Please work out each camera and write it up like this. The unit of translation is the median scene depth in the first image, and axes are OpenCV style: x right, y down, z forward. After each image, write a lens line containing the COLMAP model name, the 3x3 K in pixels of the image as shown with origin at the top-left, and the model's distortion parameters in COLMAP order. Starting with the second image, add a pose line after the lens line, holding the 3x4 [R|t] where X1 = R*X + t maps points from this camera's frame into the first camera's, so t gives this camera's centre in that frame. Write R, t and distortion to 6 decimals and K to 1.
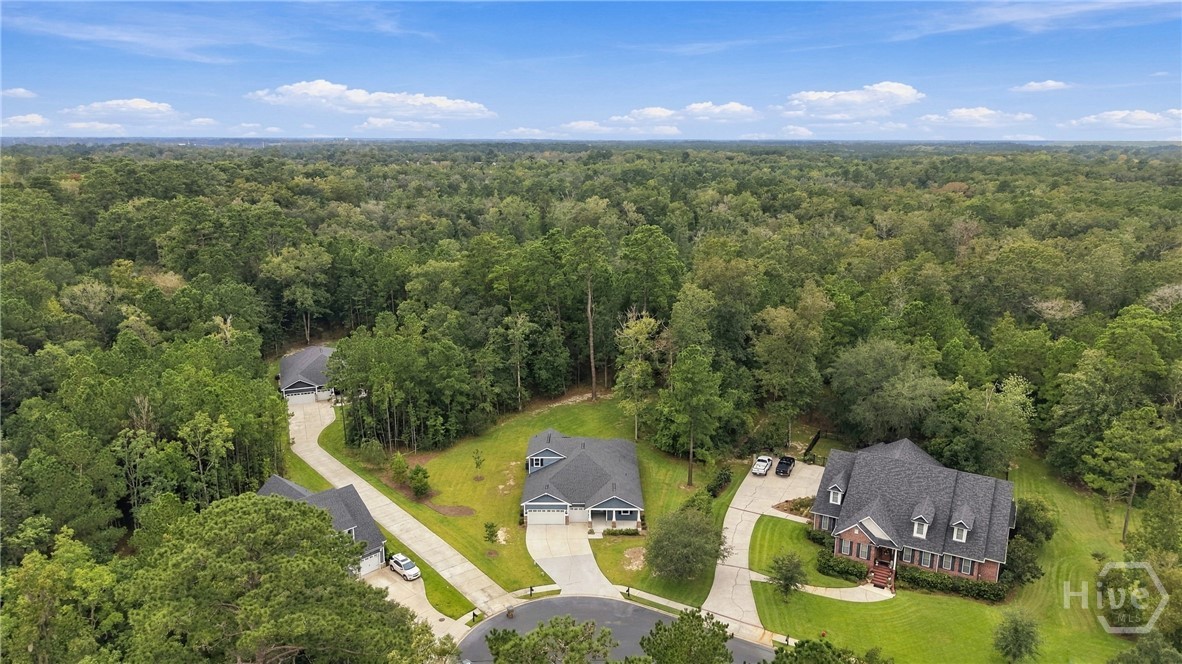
lens RADIAL K [[793.4, 0, 591.4], [0, 793.4, 328.1], [0, 0, 1]] dist [0.024820, -0.028284]
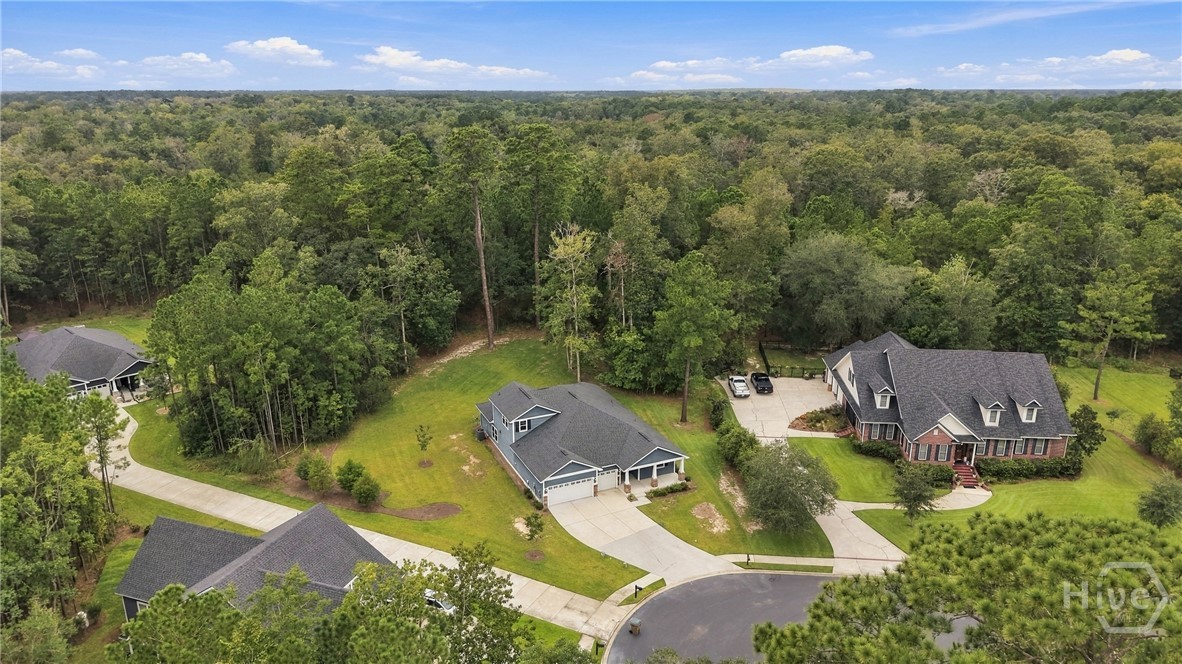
lens RADIAL K [[793.4, 0, 586.9], [0, 793.4, 343.2], [0, 0, 1]] dist [0.024820, -0.028284]
pose [[0.908020, -0.133674, 0.397027, -0.300884], [0.104052, 0.989991, 0.095345, 0.027011], [-0.405798, -0.045264, 0.912841, 0.295221]]
